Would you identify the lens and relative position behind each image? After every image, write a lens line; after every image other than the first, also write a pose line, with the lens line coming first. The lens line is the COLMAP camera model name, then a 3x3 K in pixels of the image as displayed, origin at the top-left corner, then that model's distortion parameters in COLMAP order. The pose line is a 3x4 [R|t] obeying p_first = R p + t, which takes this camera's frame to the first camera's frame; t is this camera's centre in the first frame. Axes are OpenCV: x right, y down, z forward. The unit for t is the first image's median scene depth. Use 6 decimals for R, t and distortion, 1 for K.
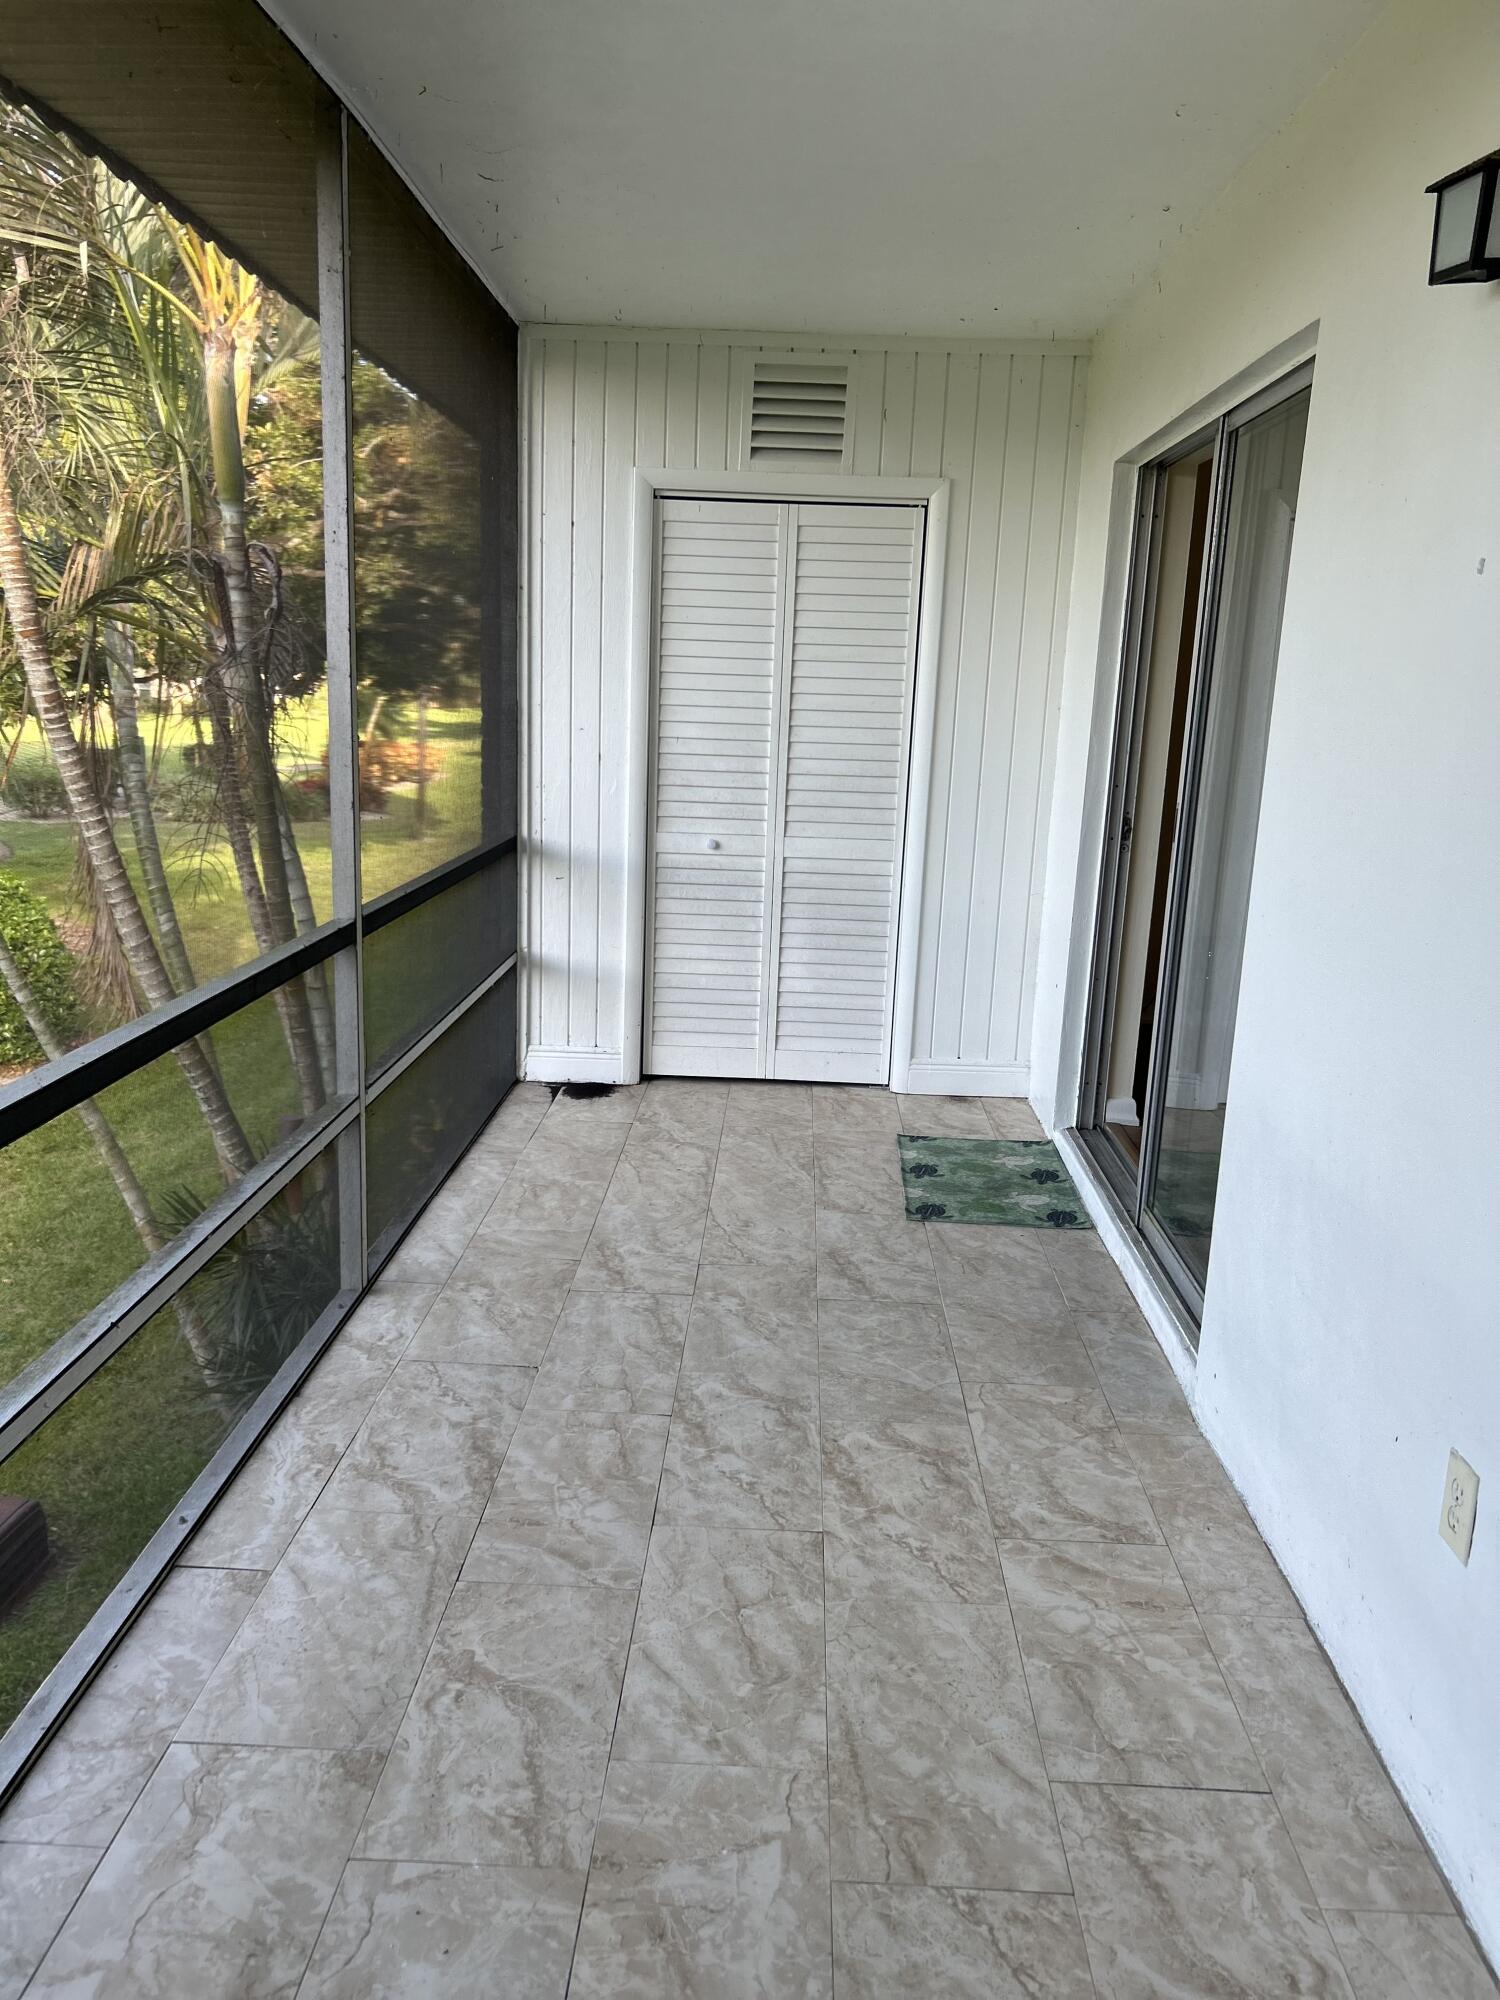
lens RADIAL K [[1515.3, 0, 760.5], [0, 1515.3, 1005.5], [0, 0, 1]] dist [0.029165, -0.033076]
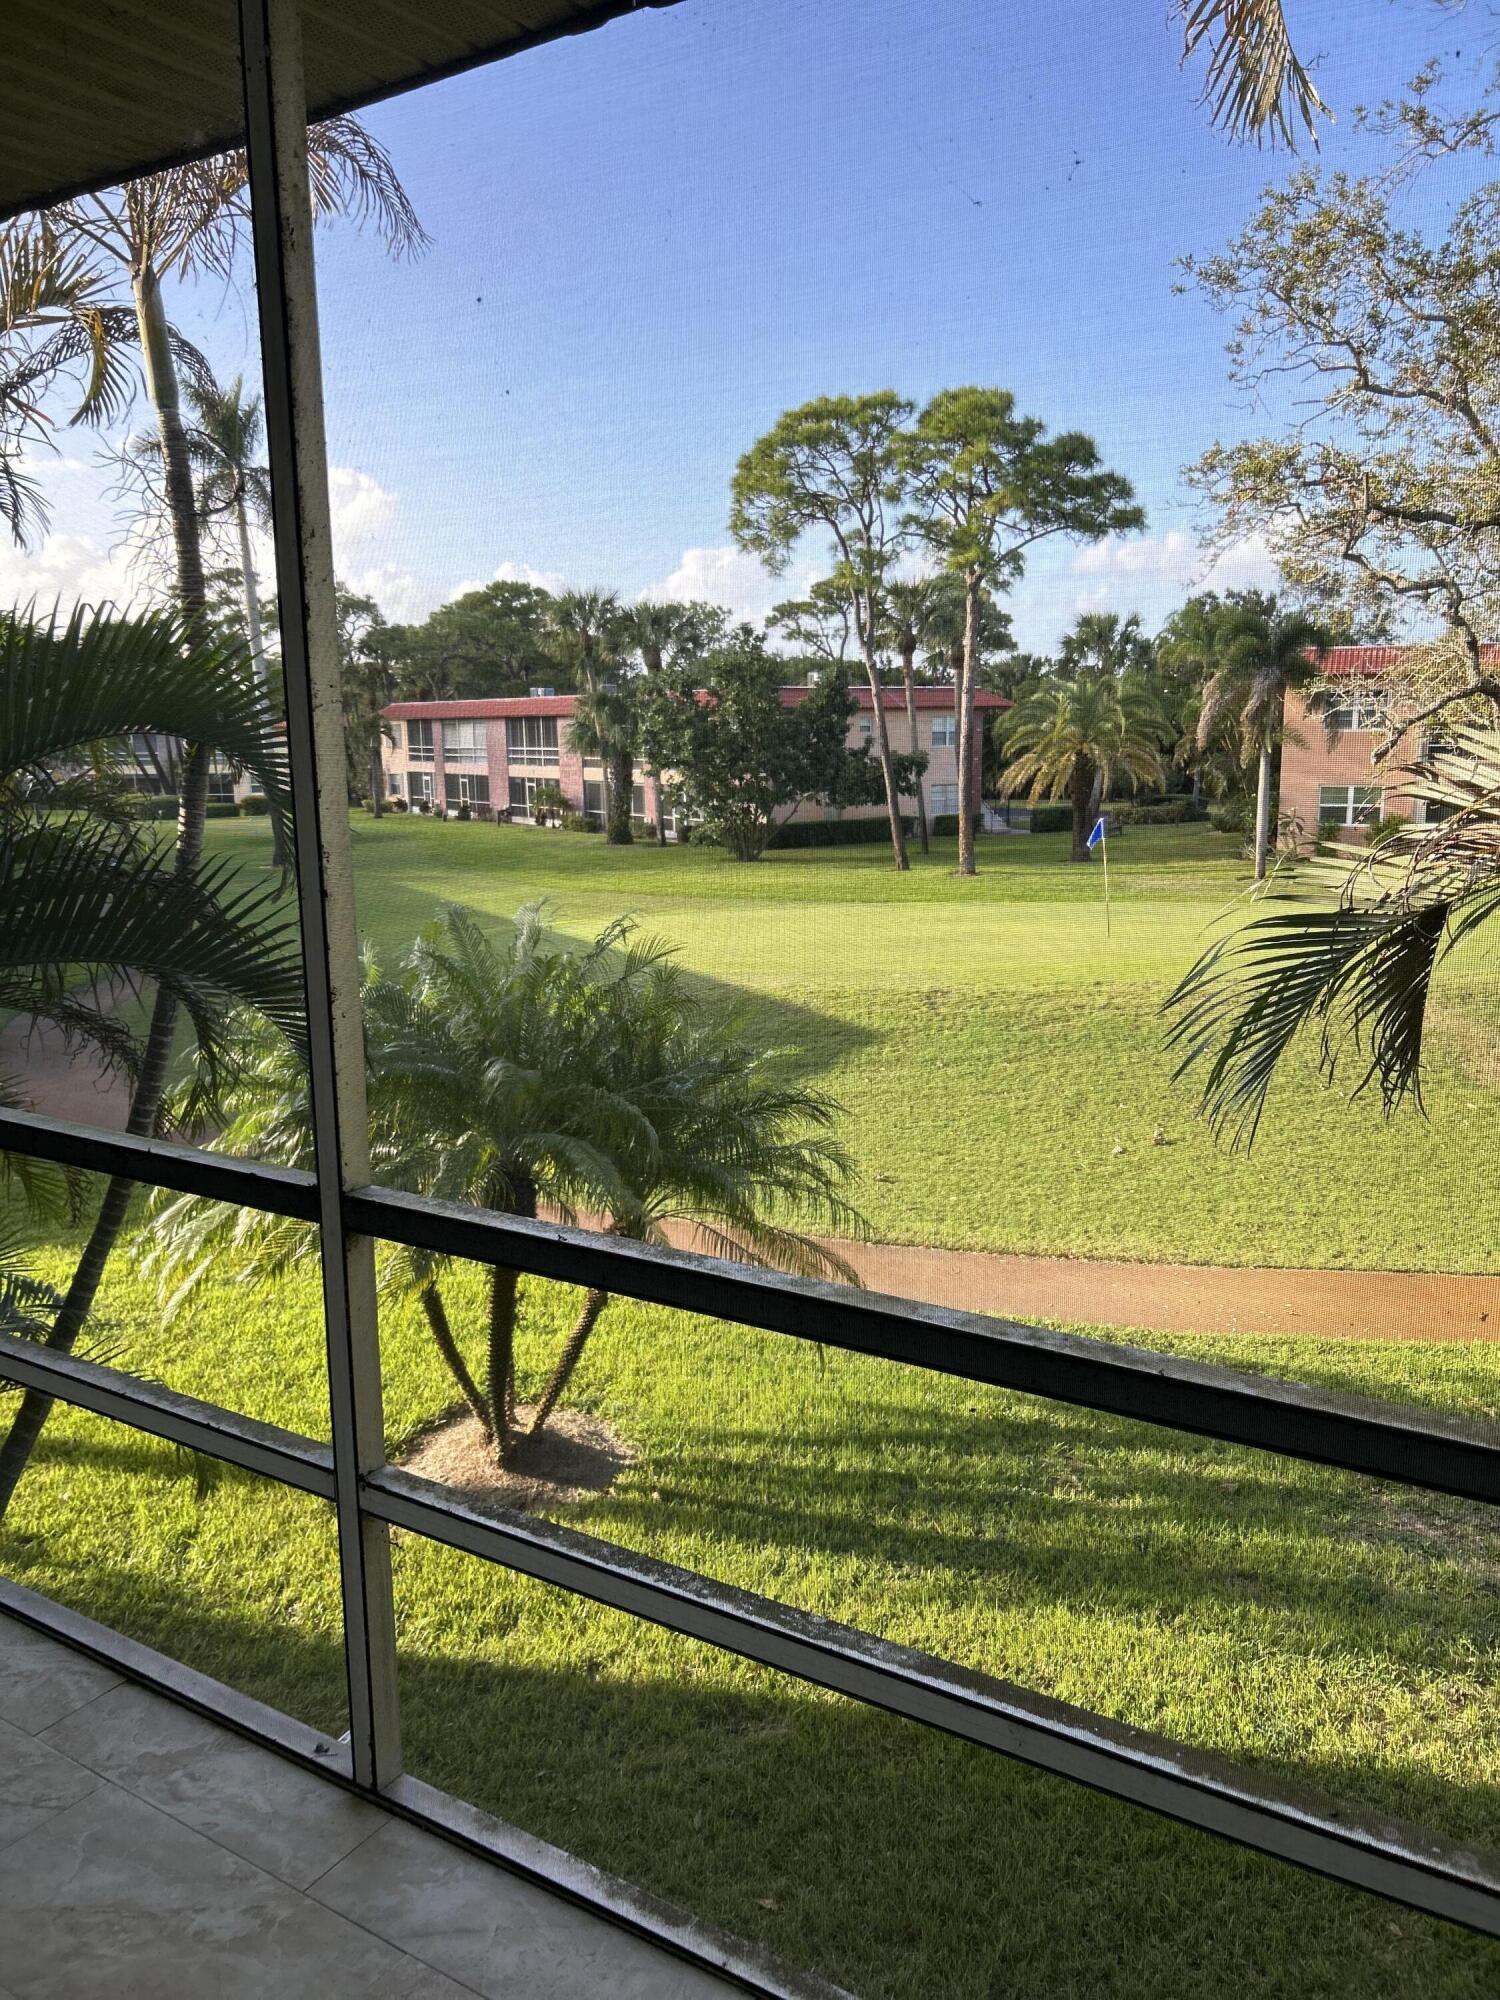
lens RADIAL K [[1515.3, 0, 753.0], [0, 1515.3, 1004.5], [0, 0, 1]] dist [0.029165, -0.033076]
pose [[-0.518995, 0.075936, -0.851398, 0.202474], [-0.224186, 0.949086, 0.221308, -0.372786], [0.824854, 0.305729, -0.475547, 1.725628]]
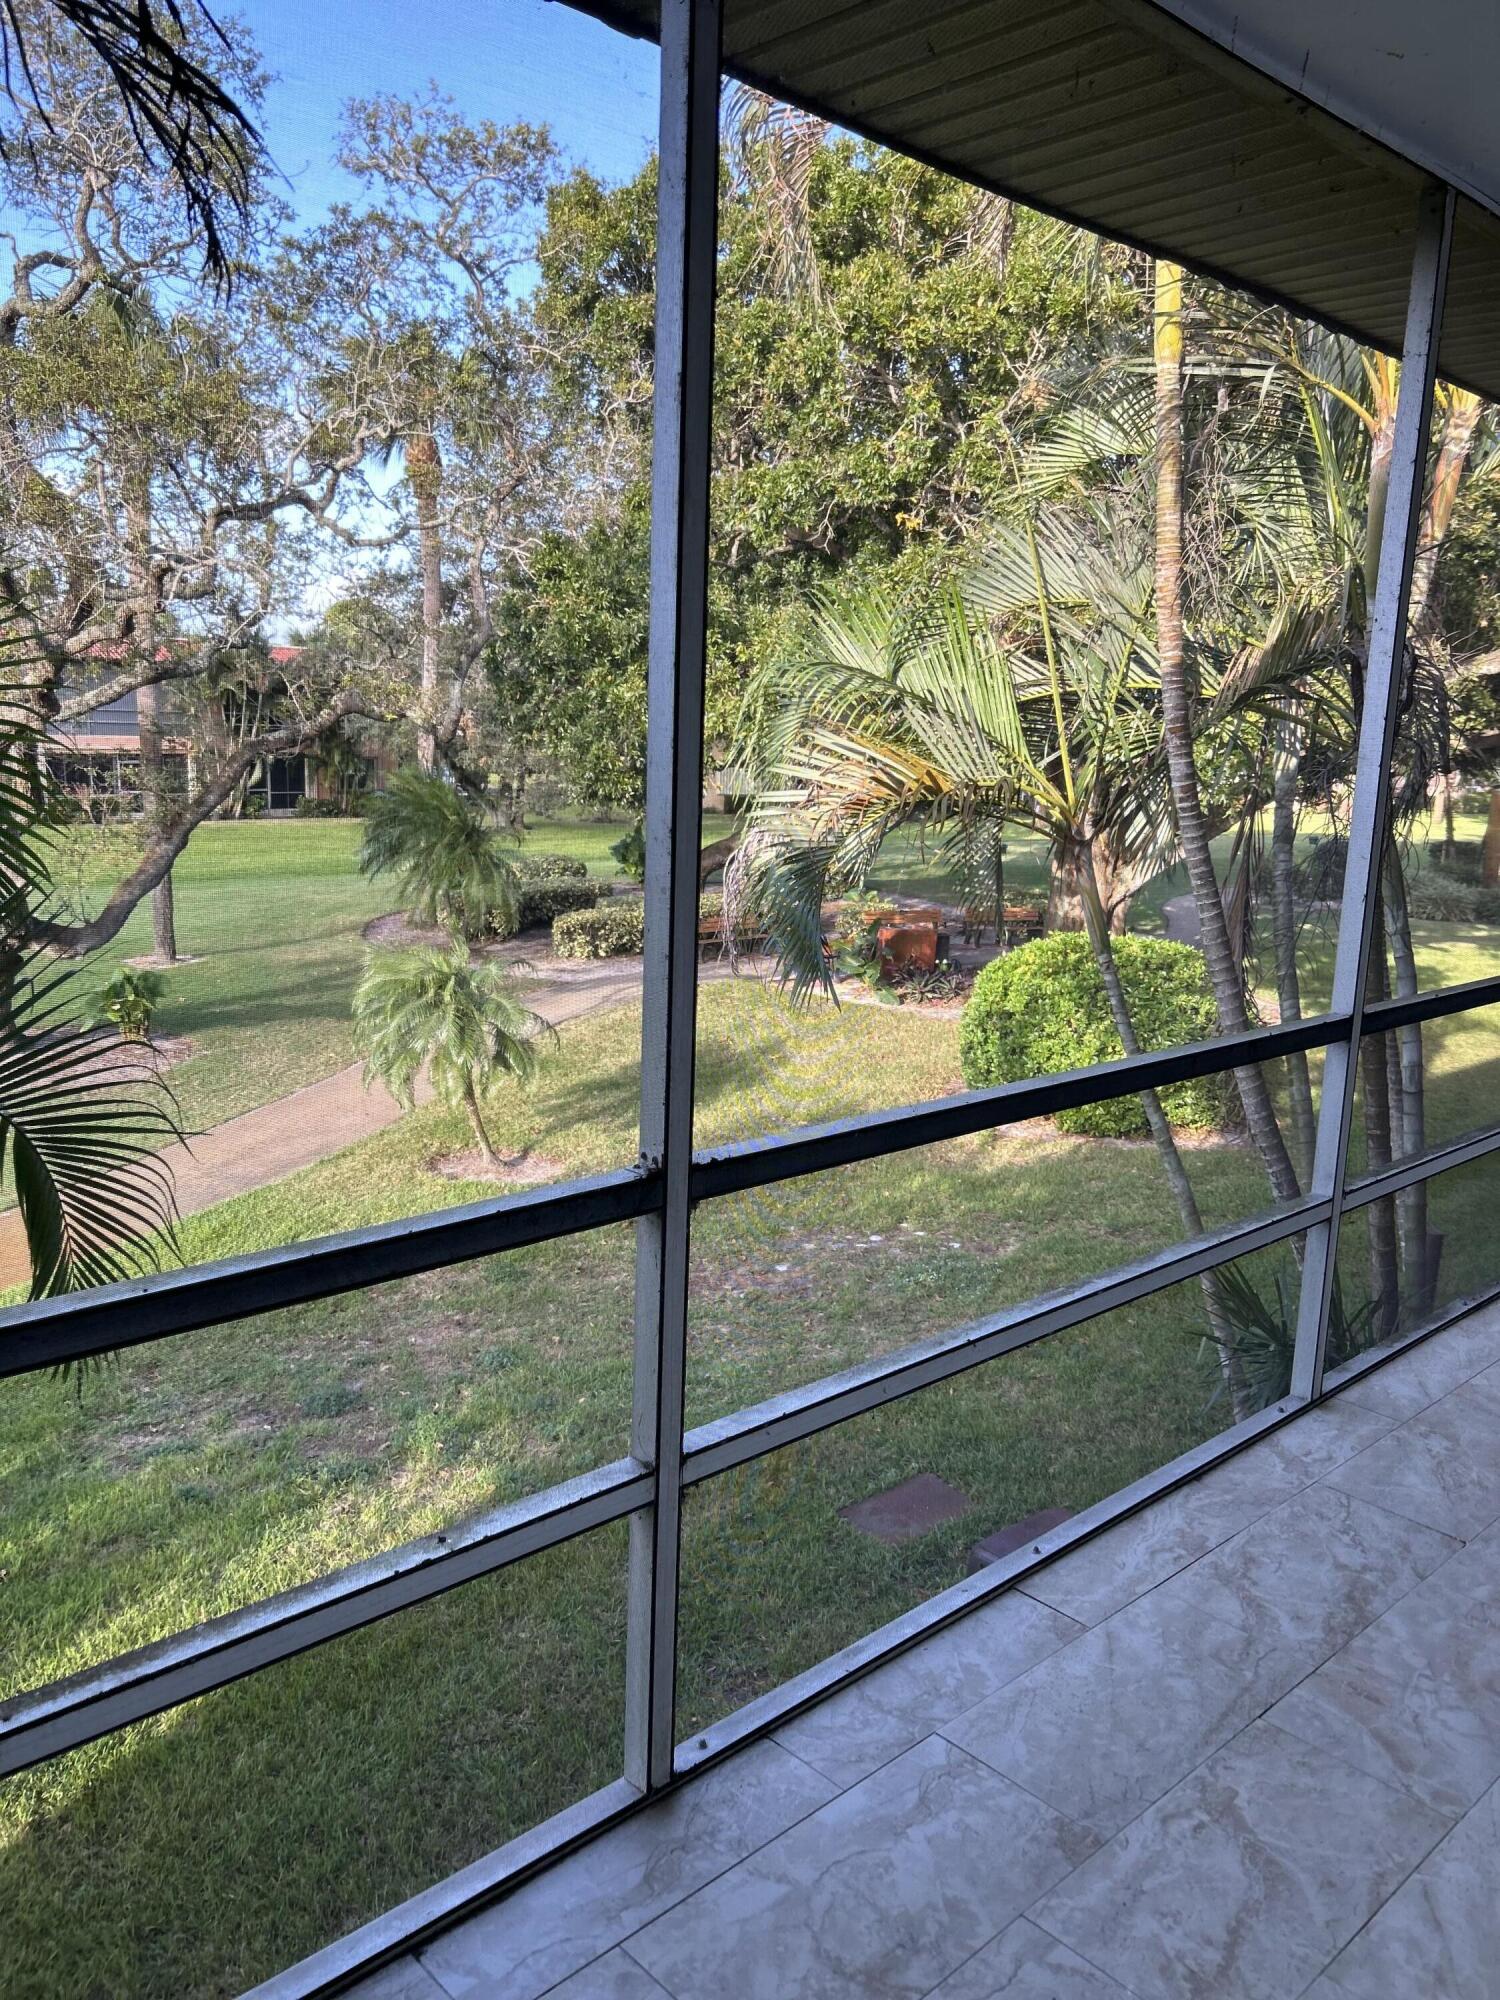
lens RADIAL K [[1515.3, 0, 748.0], [0, 1515.3, 1001.0], [0, 0, 1]] dist [0.029165, -0.033076]
pose [[0.709375, 0.109418, -0.696286, 0.163097], [-0.153551, 0.988140, -0.001157, -0.007208], [0.687902, 0.107736, 0.717763, 0.056956]]
